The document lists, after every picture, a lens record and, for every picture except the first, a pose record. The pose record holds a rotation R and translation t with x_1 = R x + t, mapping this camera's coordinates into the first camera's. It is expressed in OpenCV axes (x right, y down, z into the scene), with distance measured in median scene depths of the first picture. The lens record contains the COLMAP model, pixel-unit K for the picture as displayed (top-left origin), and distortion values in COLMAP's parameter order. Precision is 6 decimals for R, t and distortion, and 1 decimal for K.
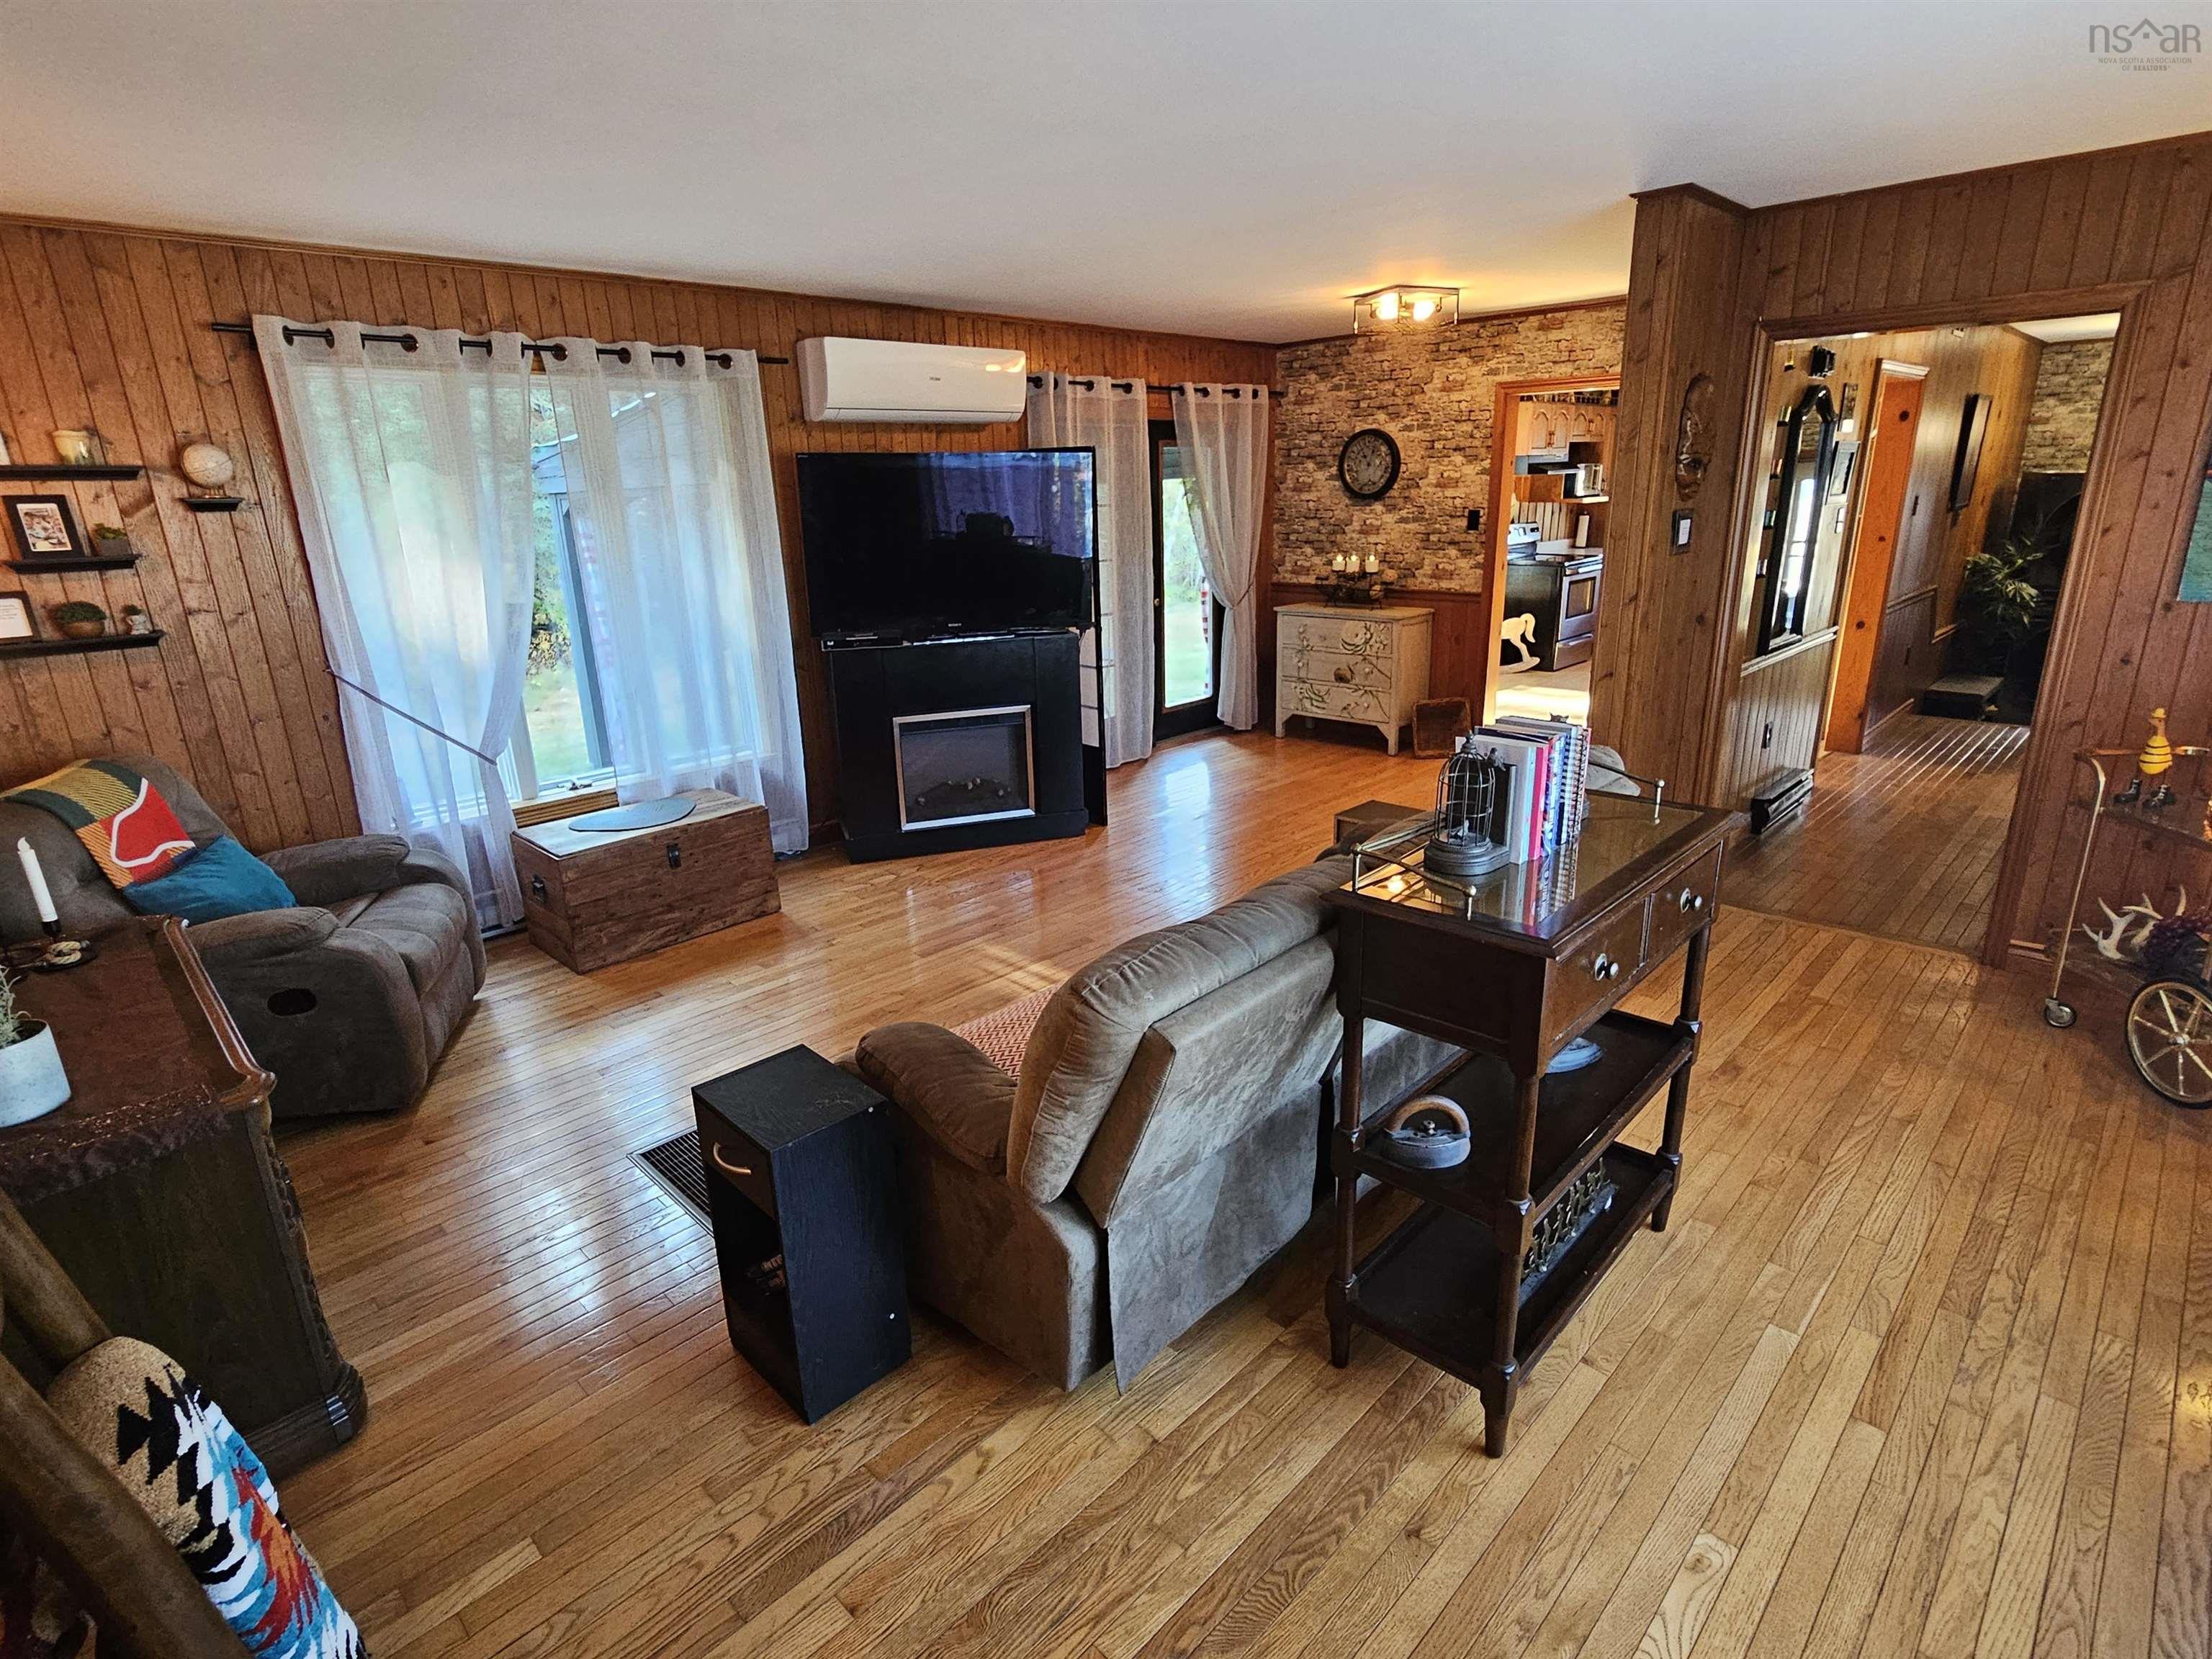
lens RADIAL K [[1108.8, 0, 1099.8], [0, 1108.8, 831.0], [0, 0, 1]] dist [-0.004069, -0.000705]
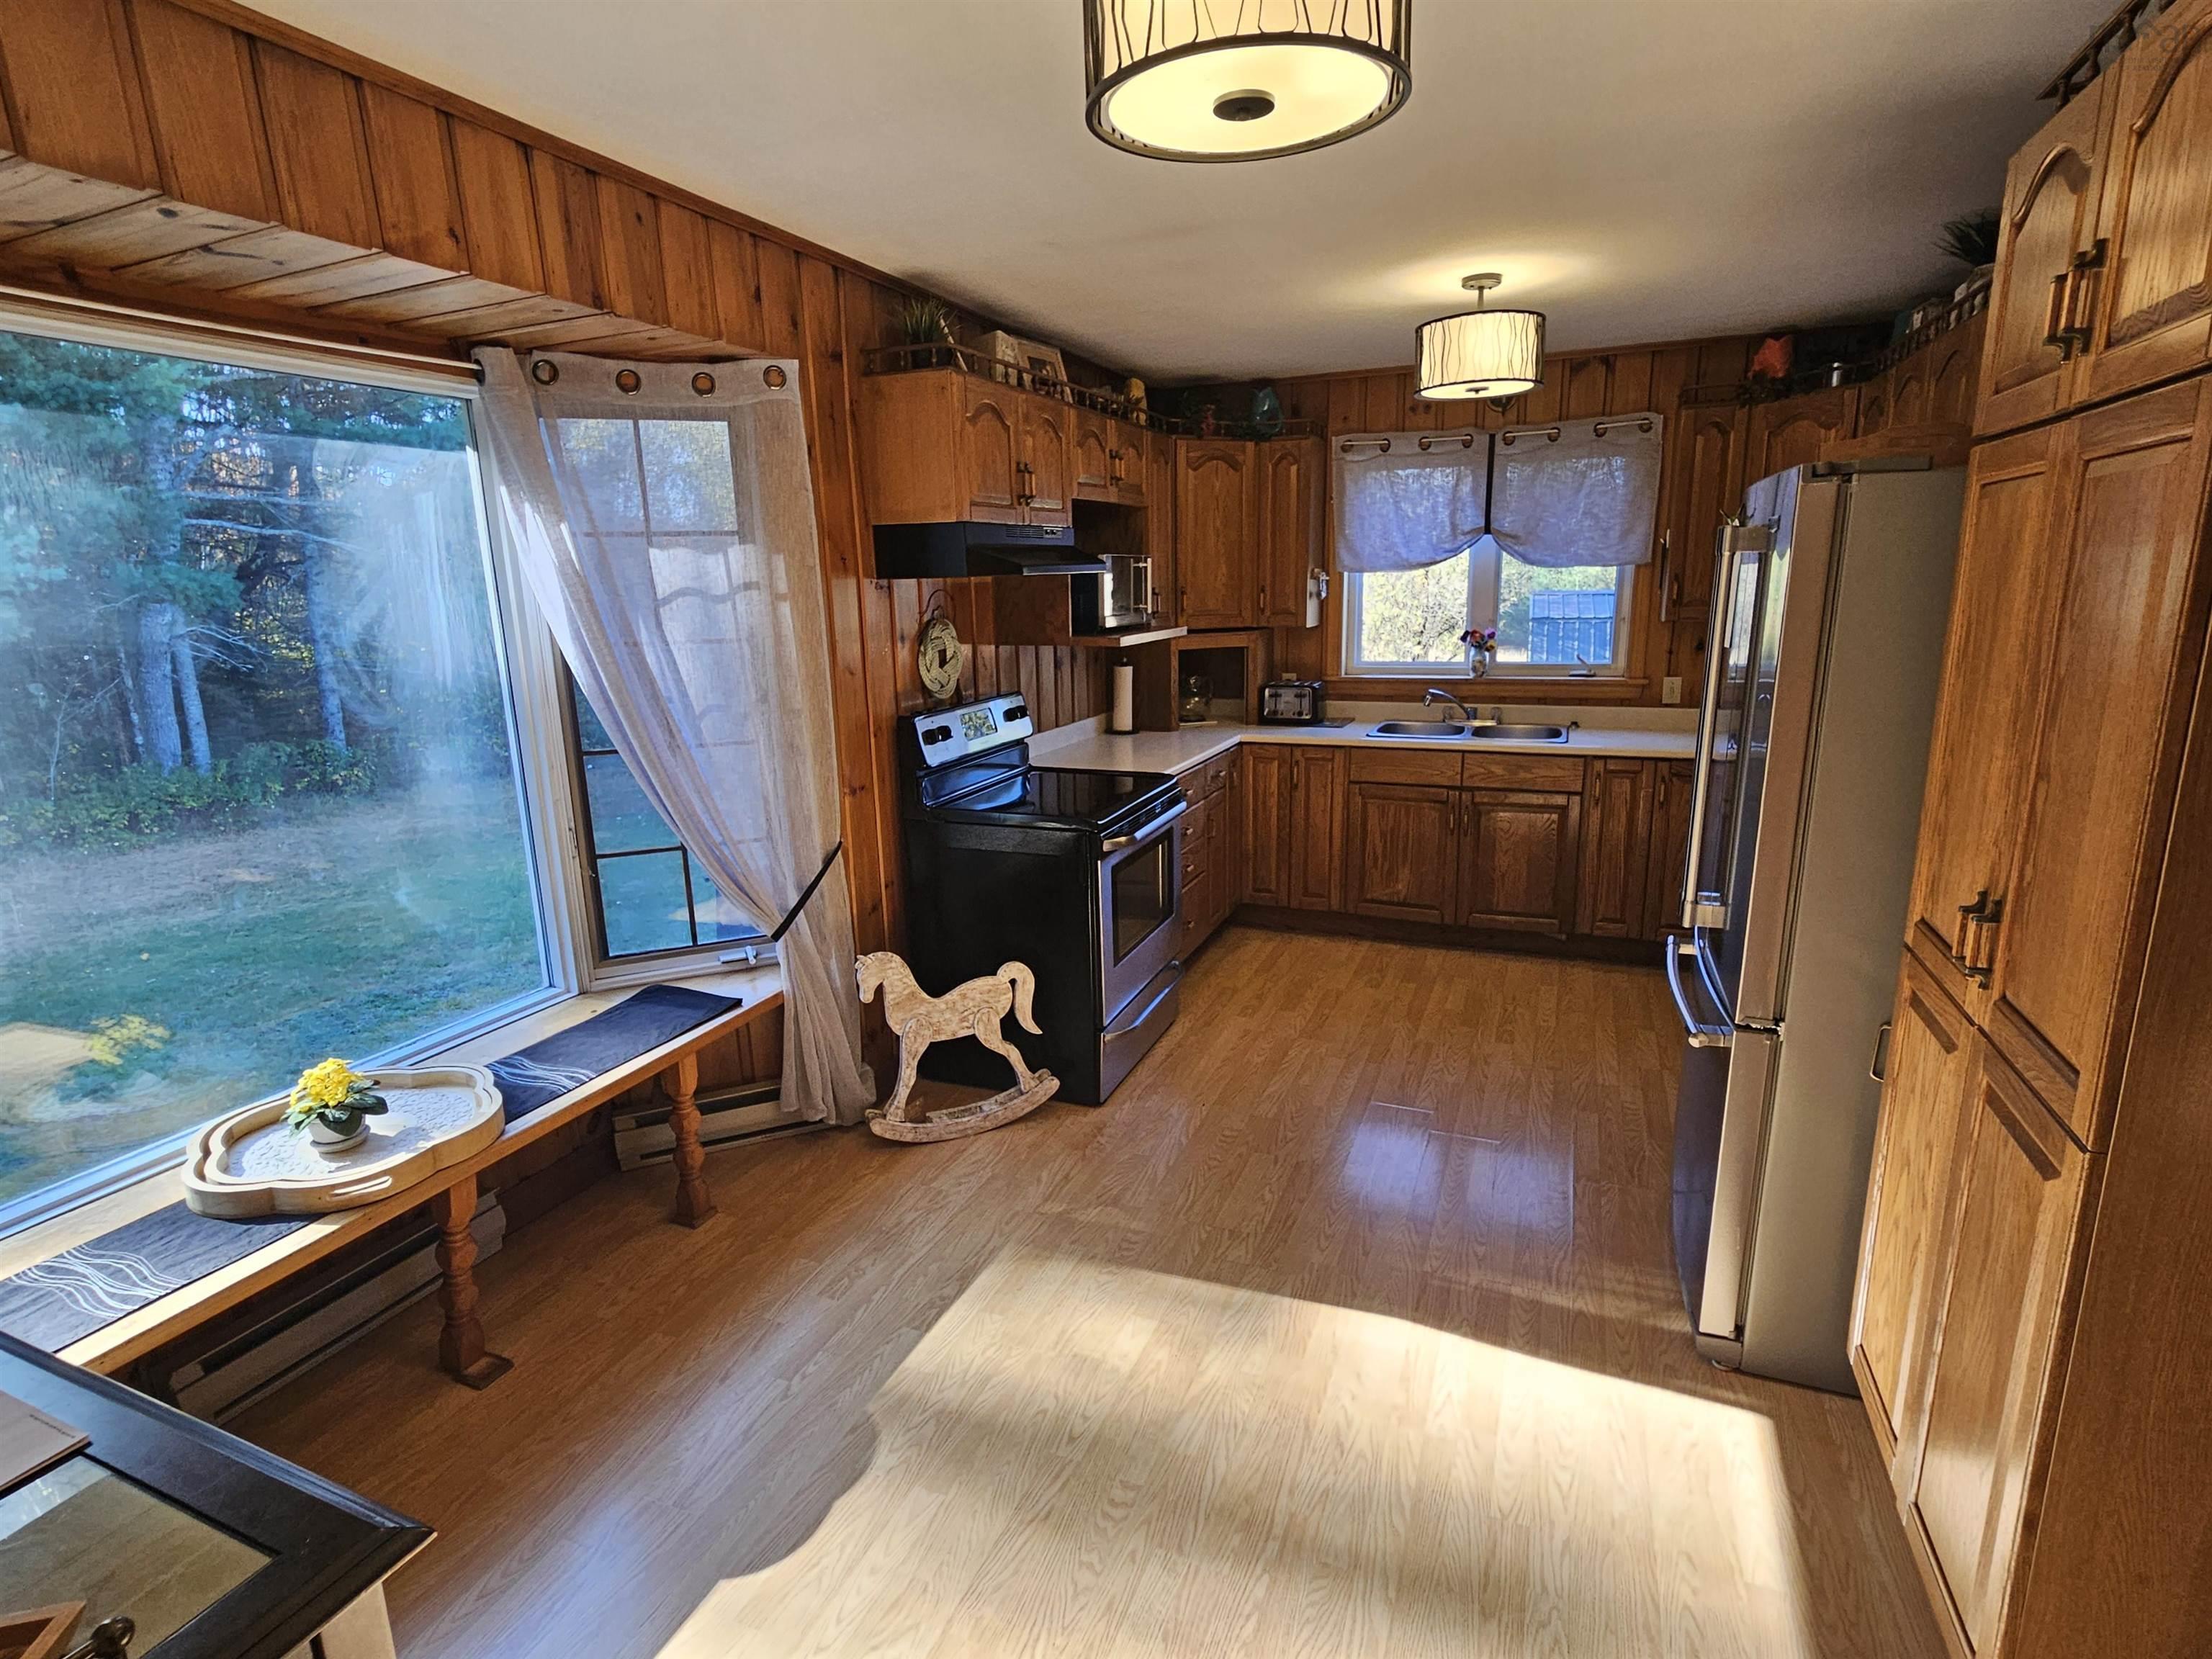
lens RADIAL K [[1108.8, 0, 1104.5], [0, 1108.8, 824.5], [0, 0, 1]] dist [-0.004069, -0.000705]
pose [[0.922720, -0.079004, 0.377289, 0.269561], [0.114319, 0.990824, -0.072108, -0.200630], [-0.368130, 0.109667, 0.923284, 0.626798]]
